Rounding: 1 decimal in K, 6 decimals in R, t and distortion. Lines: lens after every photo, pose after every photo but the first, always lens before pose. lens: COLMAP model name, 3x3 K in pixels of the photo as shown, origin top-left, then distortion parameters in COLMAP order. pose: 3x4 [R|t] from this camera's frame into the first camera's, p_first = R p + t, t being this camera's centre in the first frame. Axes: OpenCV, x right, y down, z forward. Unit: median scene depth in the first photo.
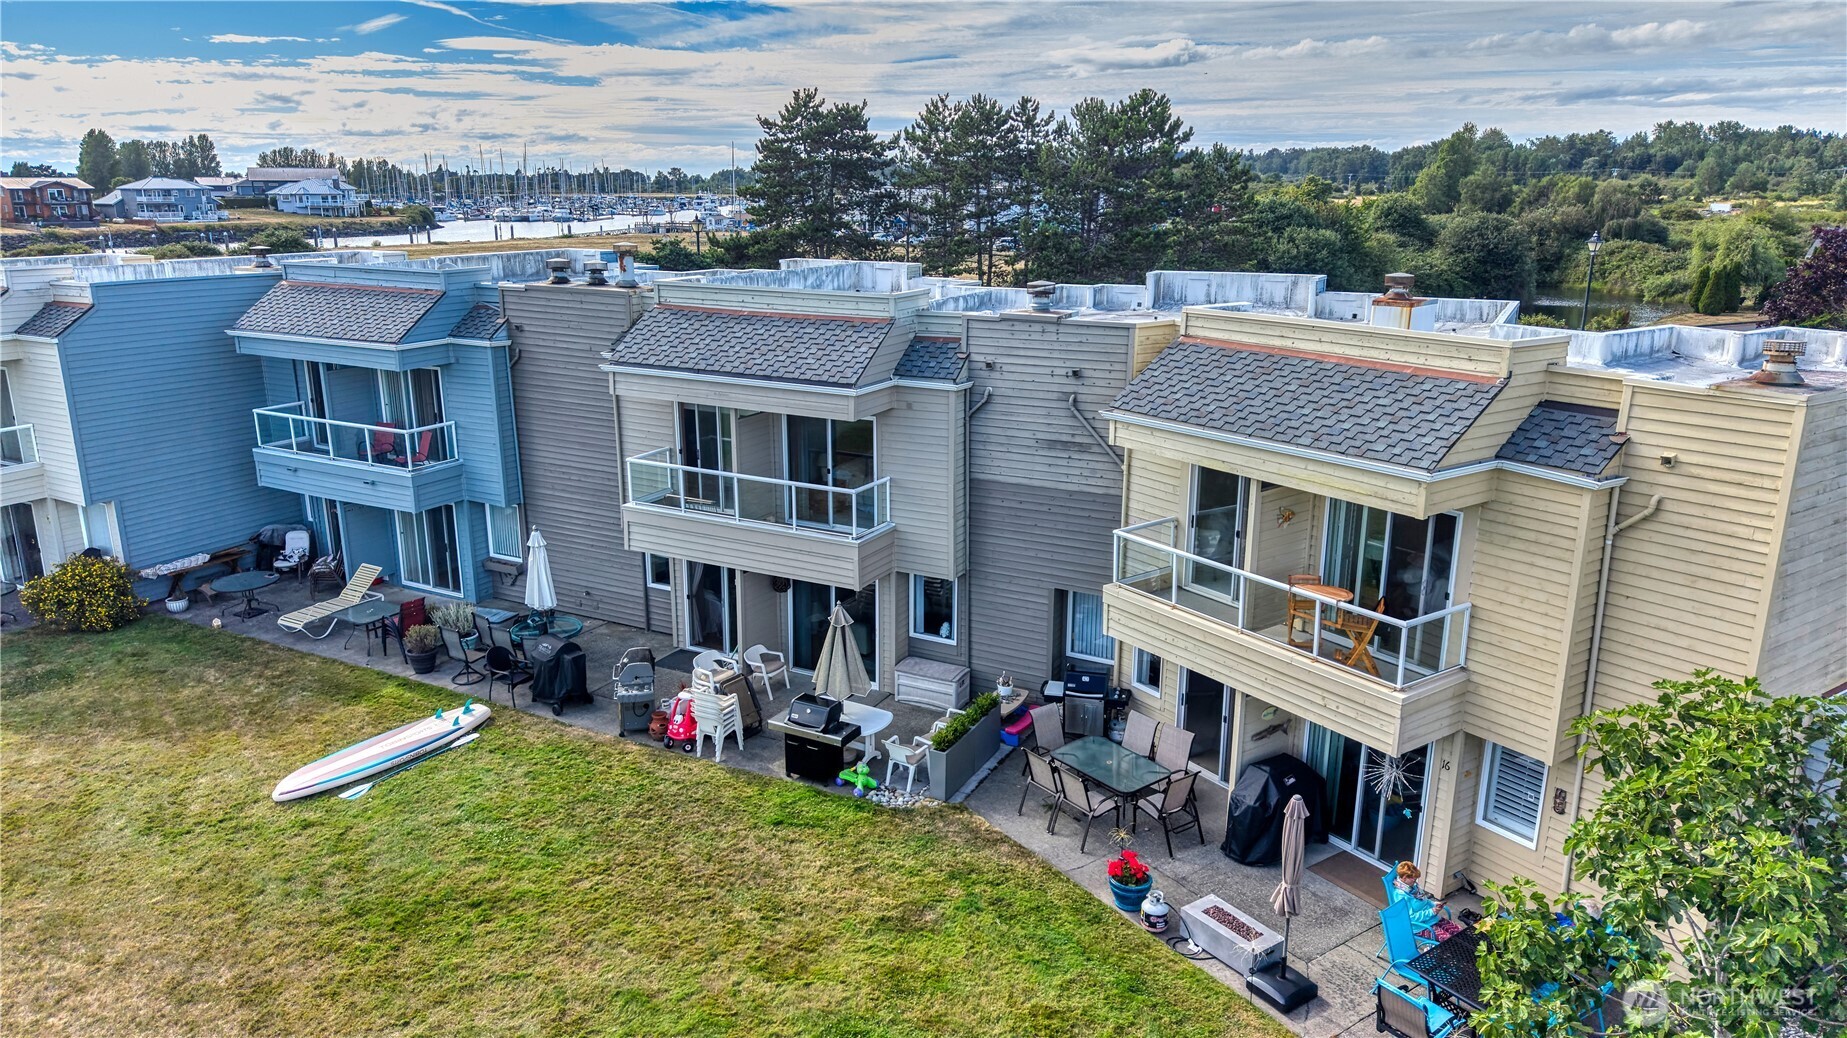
lens RADIAL K [[1176.8, 0, 923.5], [0, 1176.8, 519.0], [0, 0, 1]] dist [0.049976, -0.155807]
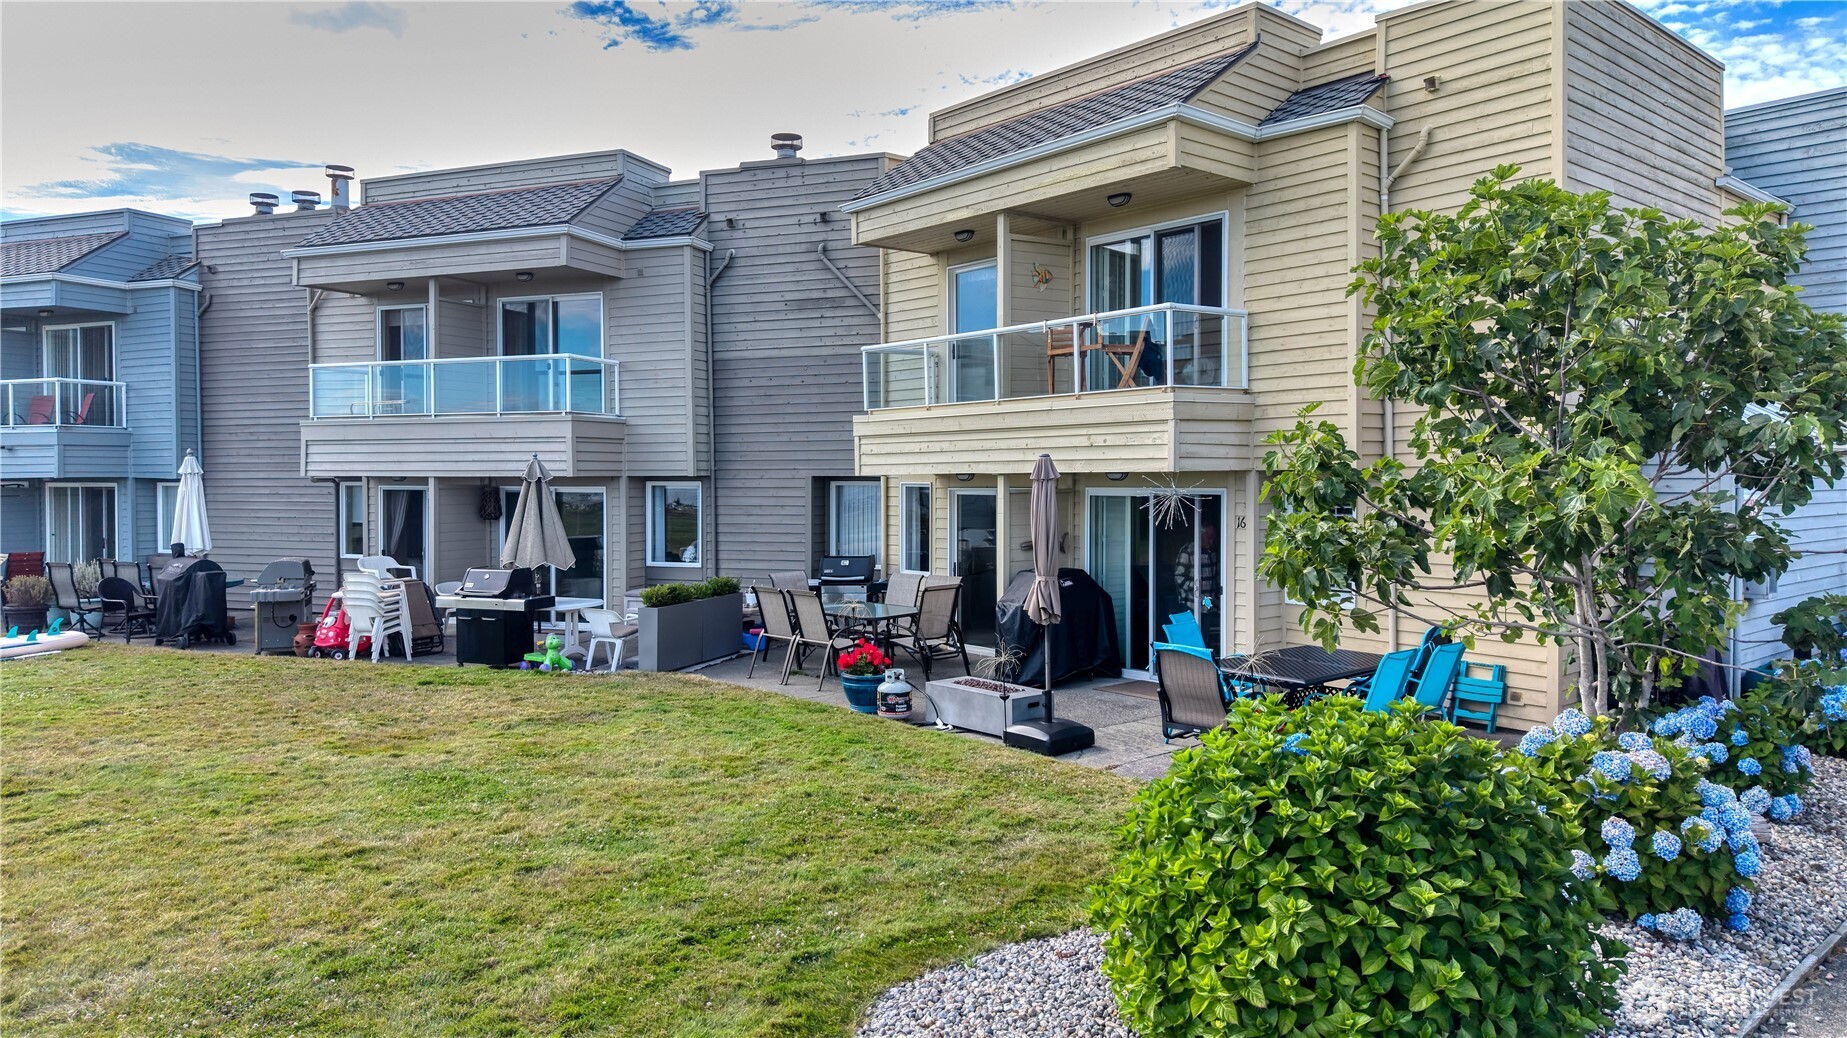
lens RADIAL K [[1229.4, 0, 924.7], [0, 1229.4, 482.4], [0, 0, 1]] dist [0.001181, -0.026625]
pose [[0.993457, -0.010194, 0.113753, 0.092359], [0.038458, 0.967701, -0.249148, 0.289946], [-0.107539, 0.251893, 0.961762, 0.141126]]
